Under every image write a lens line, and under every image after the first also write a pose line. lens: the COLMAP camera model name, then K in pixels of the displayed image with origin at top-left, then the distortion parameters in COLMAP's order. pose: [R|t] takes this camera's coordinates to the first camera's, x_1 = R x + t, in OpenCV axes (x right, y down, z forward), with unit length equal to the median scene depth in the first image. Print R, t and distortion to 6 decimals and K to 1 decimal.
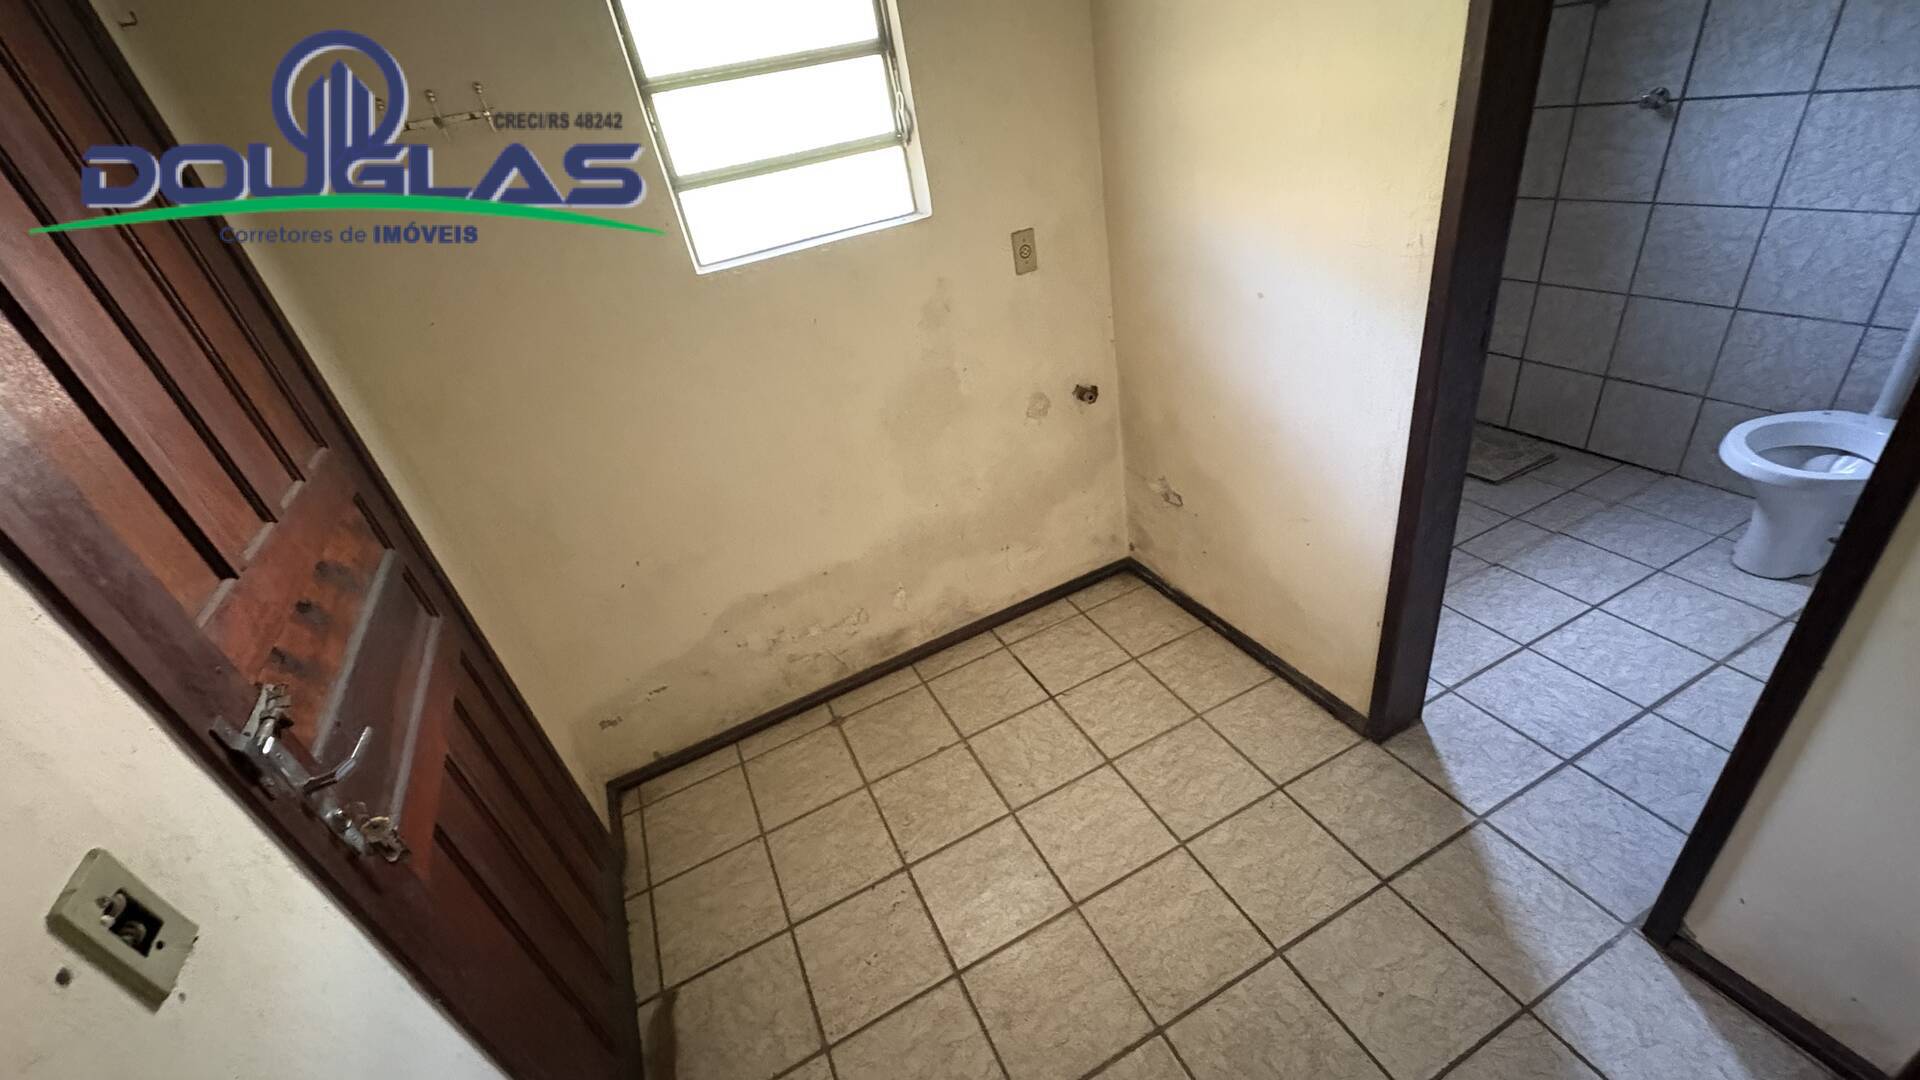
lens RADIAL K [[767.3, 0, 960.2], [0, 767.3, 538.5], [0, 0, 1]] dist [-0.000312, 0.000140]
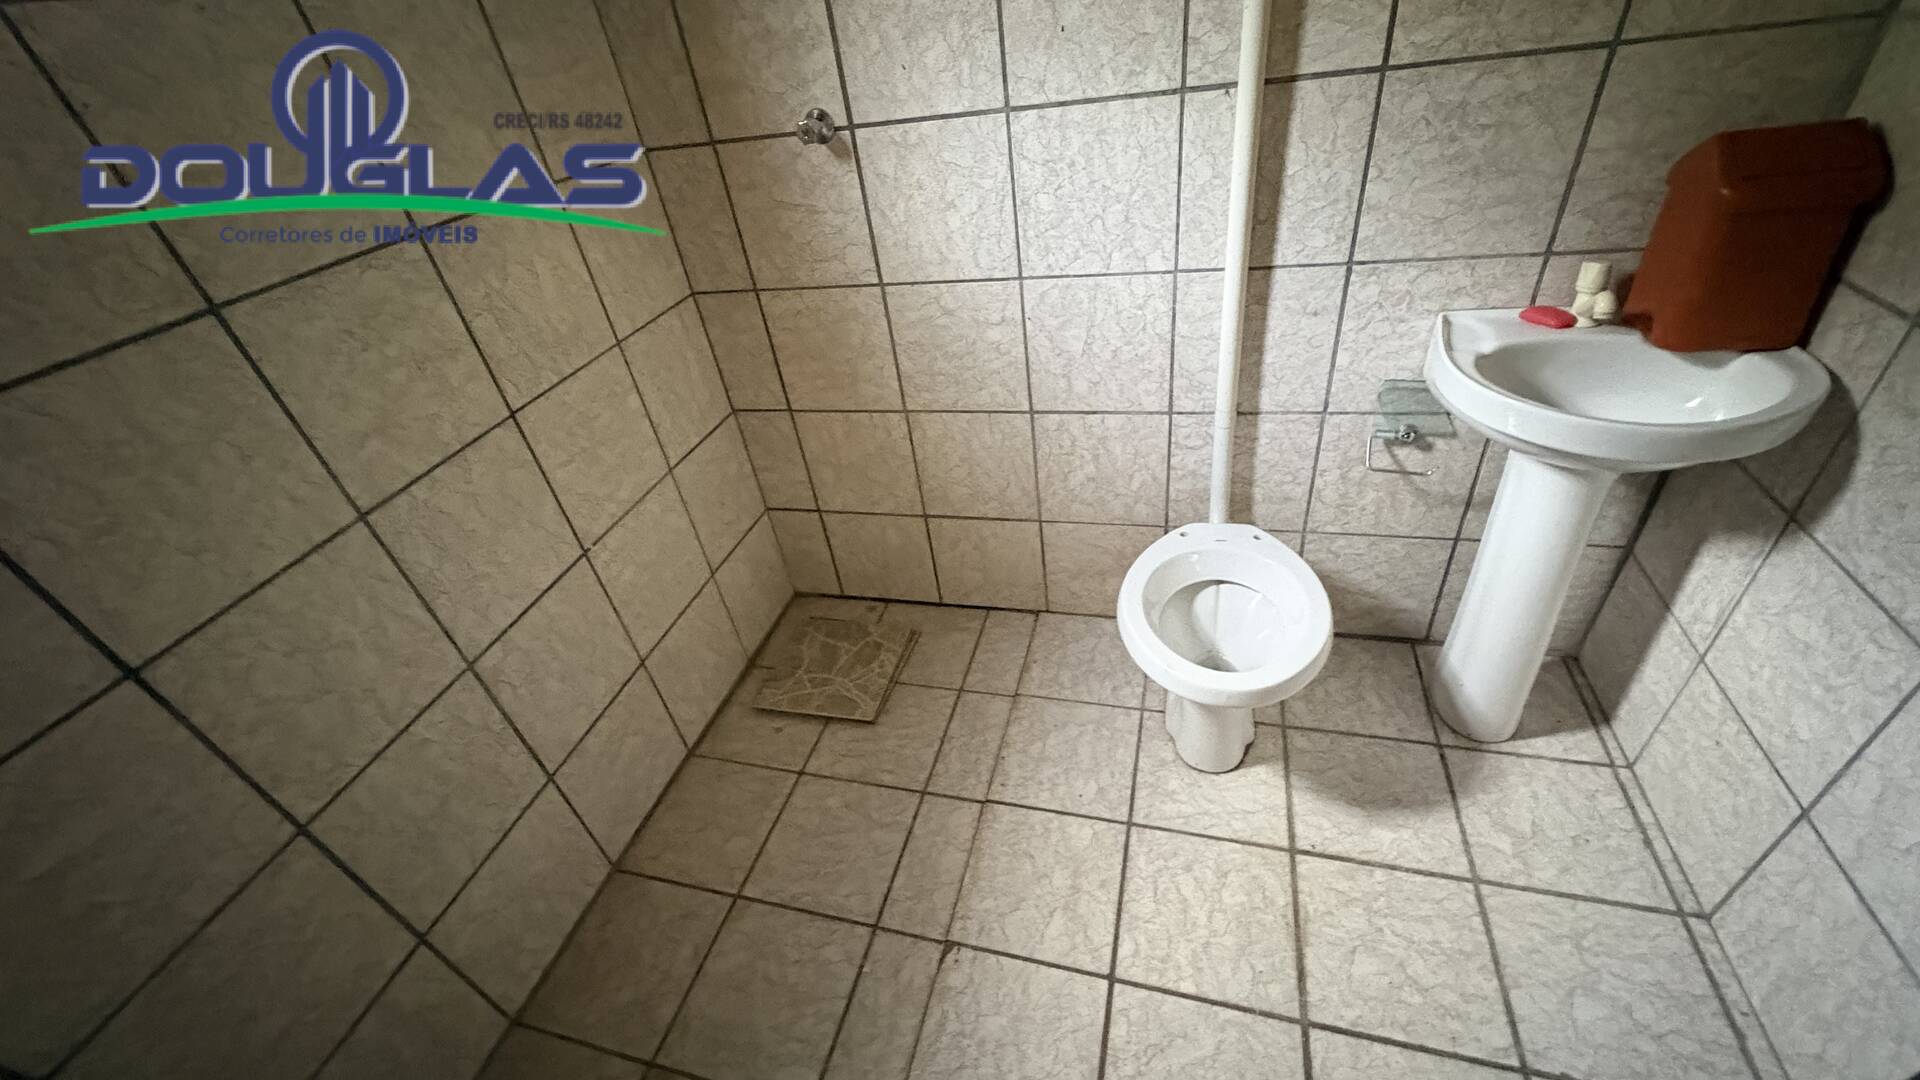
lens RADIAL K [[767.3, 0, 958.3], [0, 767.3, 542.1], [0, 0, 1]] dist [-0.000312, 0.000140]
pose [[0.657329, -0.383365, 0.648807, 0.468931], [0.404800, 0.905807, 0.125103, -0.311815], [-0.635654, 0.180403, 0.750599, 0.542332]]
